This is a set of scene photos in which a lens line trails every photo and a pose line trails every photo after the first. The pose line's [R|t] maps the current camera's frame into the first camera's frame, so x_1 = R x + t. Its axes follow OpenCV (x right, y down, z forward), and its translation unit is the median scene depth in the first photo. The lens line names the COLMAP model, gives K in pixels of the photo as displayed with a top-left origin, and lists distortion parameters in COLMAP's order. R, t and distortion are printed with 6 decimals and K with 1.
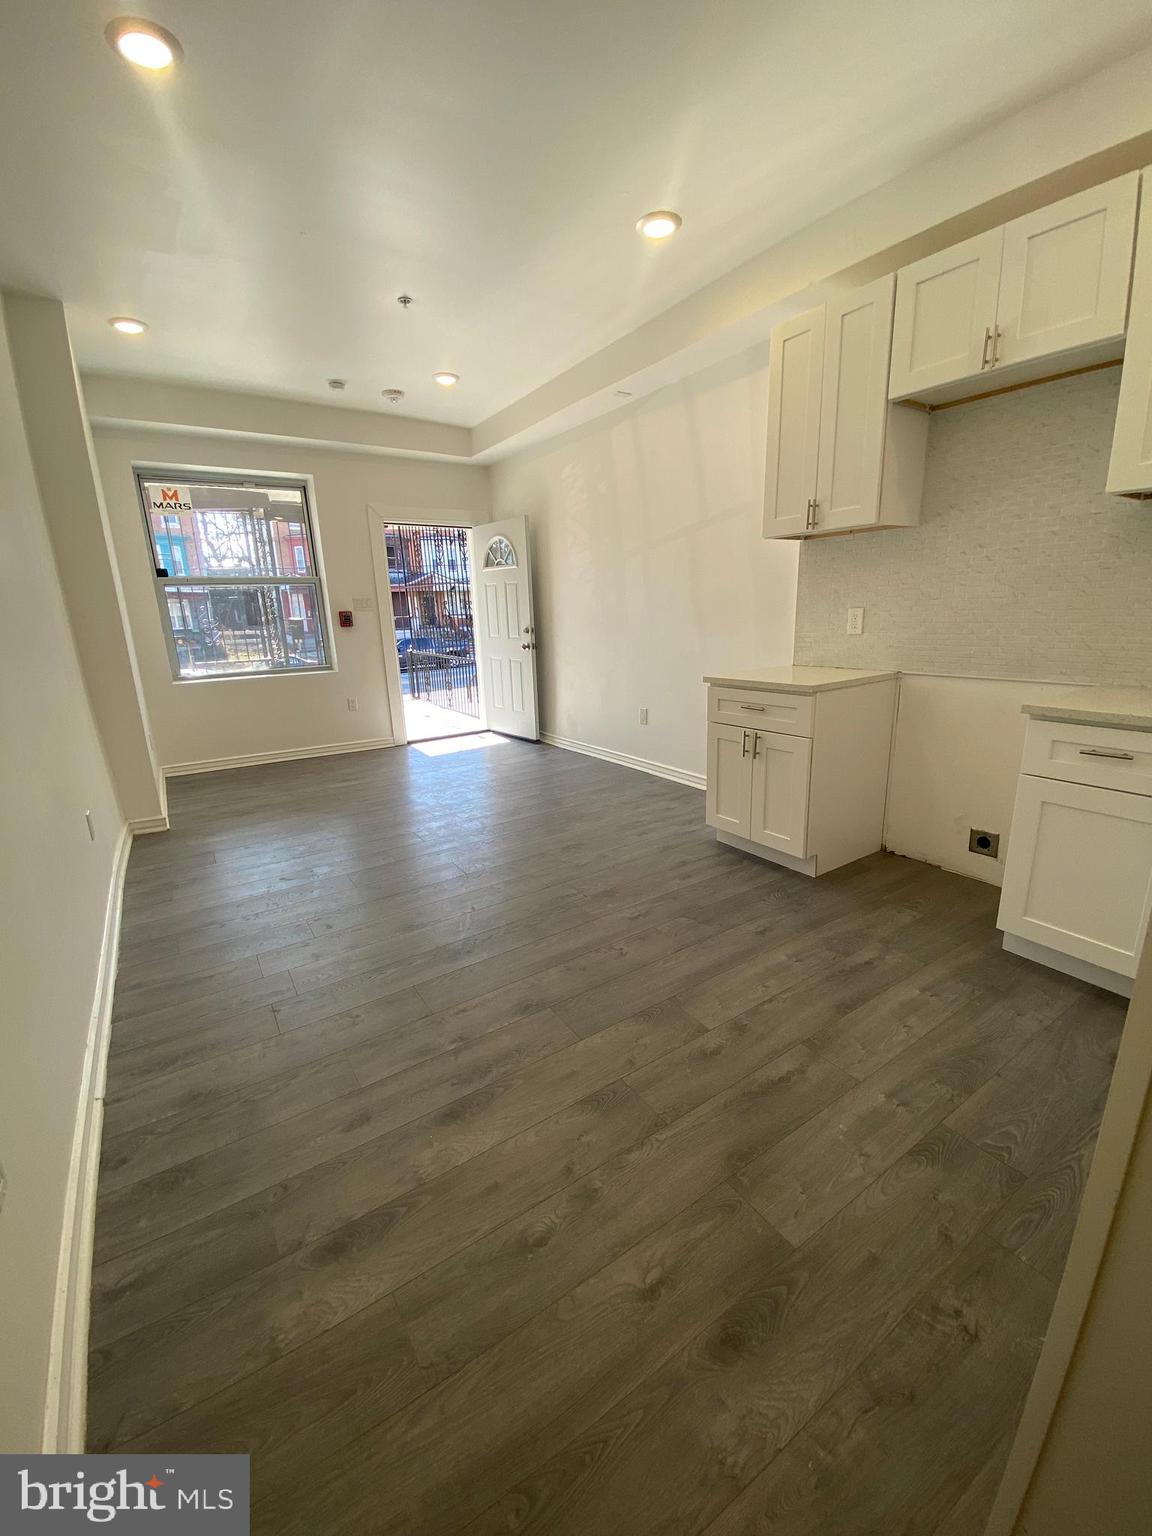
lens RADIAL K [[621.7, 0, 578.1], [0, 621.7, 769.4], [0, 0, 1]] dist [0.045803, -0.036870]
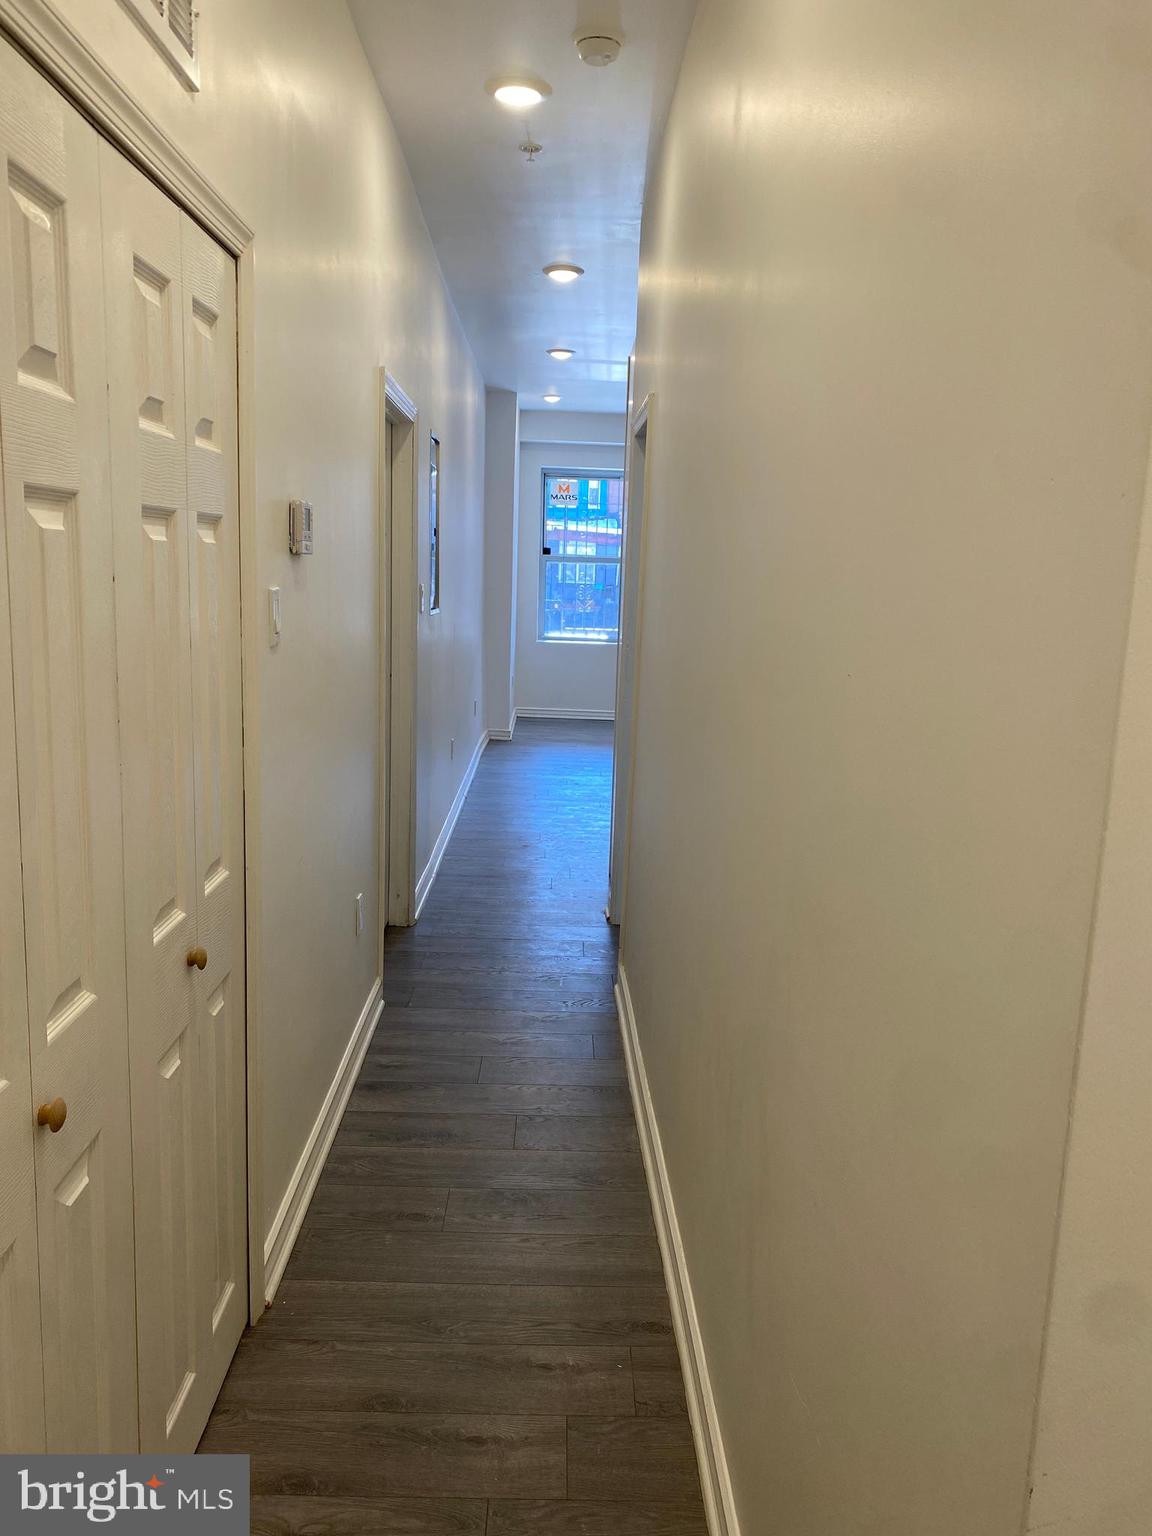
lens RADIAL K [[1168.6, 0, 576.0], [0, 1168.6, 768.0], [0, 0, 1]] dist [-0.003695, -0.001282]
pose [[0.837555, 0.144488, -0.526901, 0.665998], [-0.183659, 0.982733, -0.022454, 0.147631], [0.514559, 0.115577, 0.849630, -0.878515]]
